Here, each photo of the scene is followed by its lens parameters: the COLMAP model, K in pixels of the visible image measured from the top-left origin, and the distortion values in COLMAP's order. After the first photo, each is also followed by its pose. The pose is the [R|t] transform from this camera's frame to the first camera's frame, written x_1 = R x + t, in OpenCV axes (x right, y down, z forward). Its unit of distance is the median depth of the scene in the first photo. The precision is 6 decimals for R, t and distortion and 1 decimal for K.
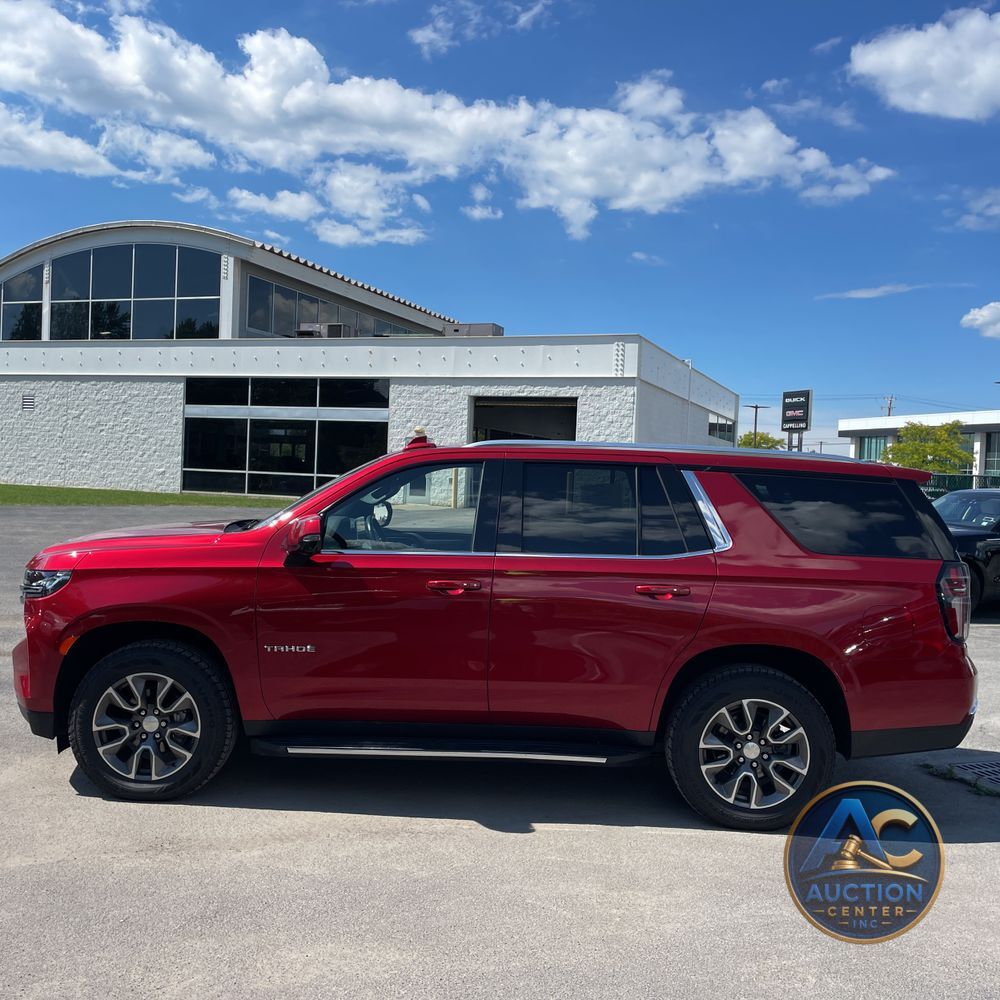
lens RADIAL K [[1005.5, 0, 496.5], [0, 1005.5, 497.7], [0, 0, 1]] dist [0.080509, -0.105141]
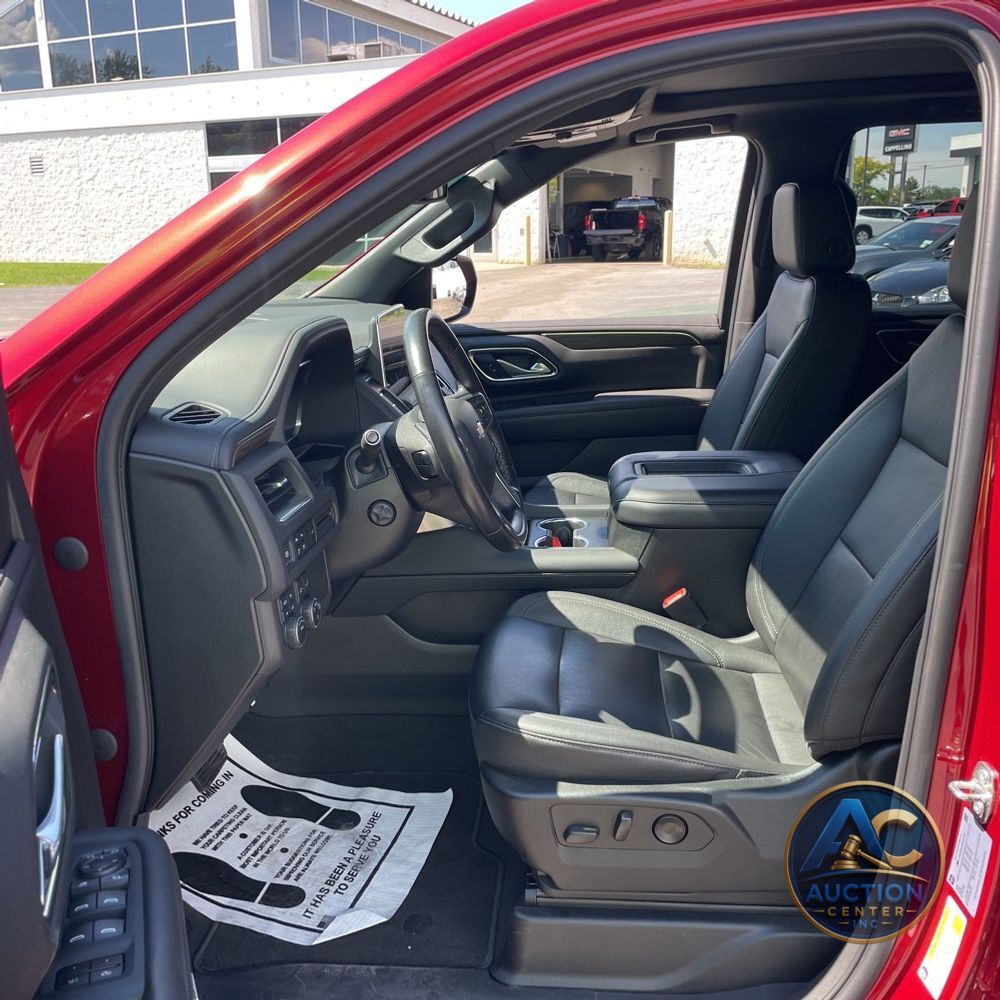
lens RADIAL K [[1005.5, 0, 496.5], [0, 1005.5, 497.7], [0, 0, 1]] dist [0.080509, -0.105141]
pose [[0.996787, -0.036934, -0.071077, -0.013847], [0.052574, 0.971135, 0.232666, 0.000990], [0.060432, -0.235656, 0.969956, 0.114809]]
